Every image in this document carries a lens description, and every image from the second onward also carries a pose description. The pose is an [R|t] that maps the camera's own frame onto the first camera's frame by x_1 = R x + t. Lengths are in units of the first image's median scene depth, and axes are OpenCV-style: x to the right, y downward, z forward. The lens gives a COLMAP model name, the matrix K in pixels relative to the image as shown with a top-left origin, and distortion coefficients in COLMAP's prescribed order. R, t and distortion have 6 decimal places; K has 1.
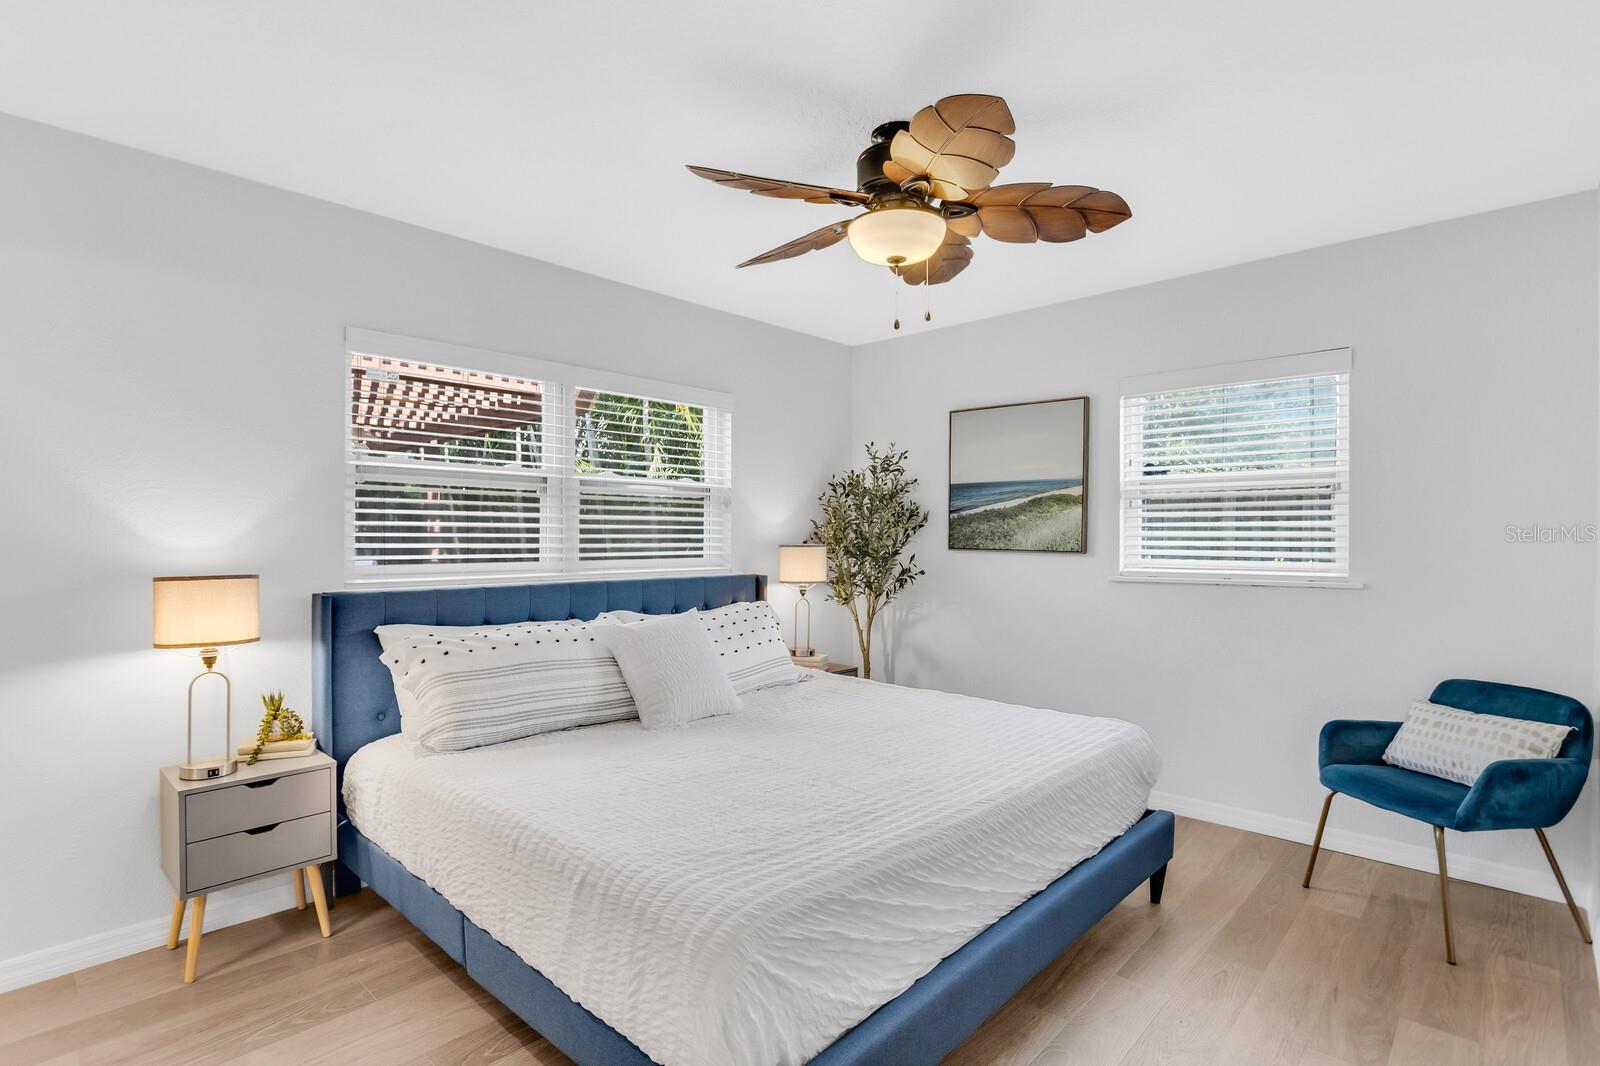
lens RADIAL K [[780.1, 0, 774.6], [0, 780.1, 539.6], [0, 0, 1]] dist [-0.006220, 0.000608]
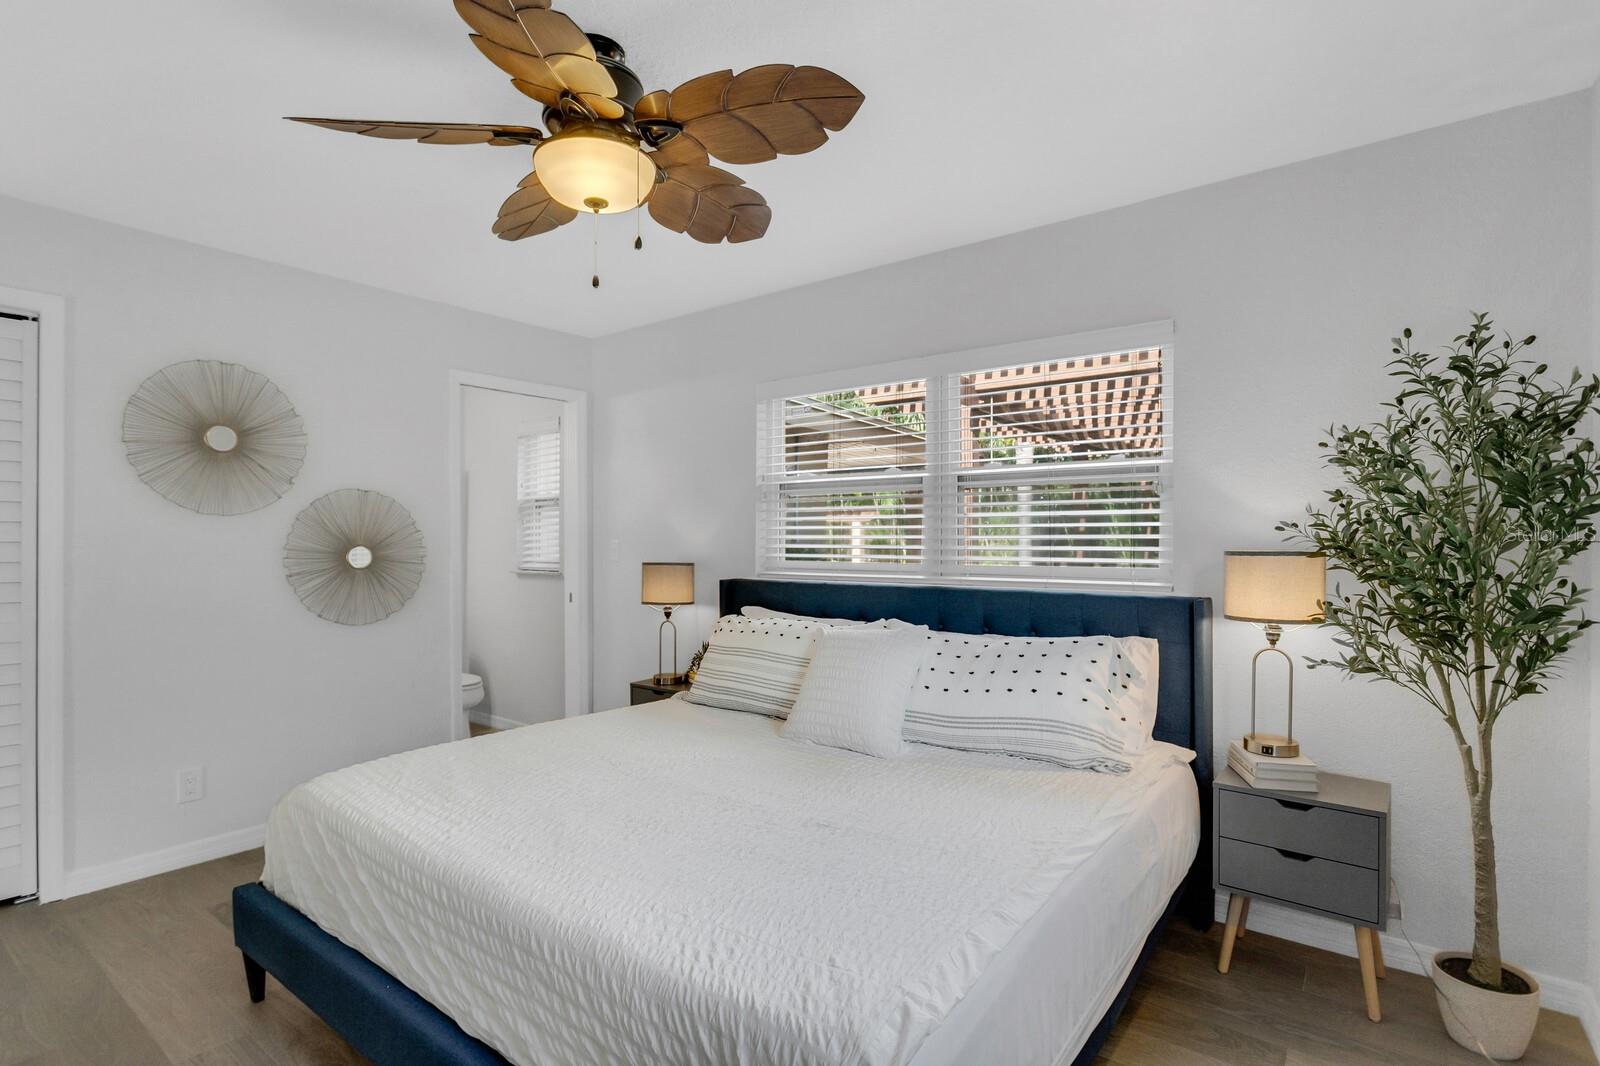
lens RADIAL K [[780.1, 0, 774.6], [0, 780.1, 539.6], [0, 0, 1]] dist [-0.006220, 0.000608]
pose [[0.125994, -0.001382, -0.992030, 0.746007], [-0.001802, 0.999997, -0.001622, 0.000150], [0.992029, 0.001992, 0.125991, 0.805445]]
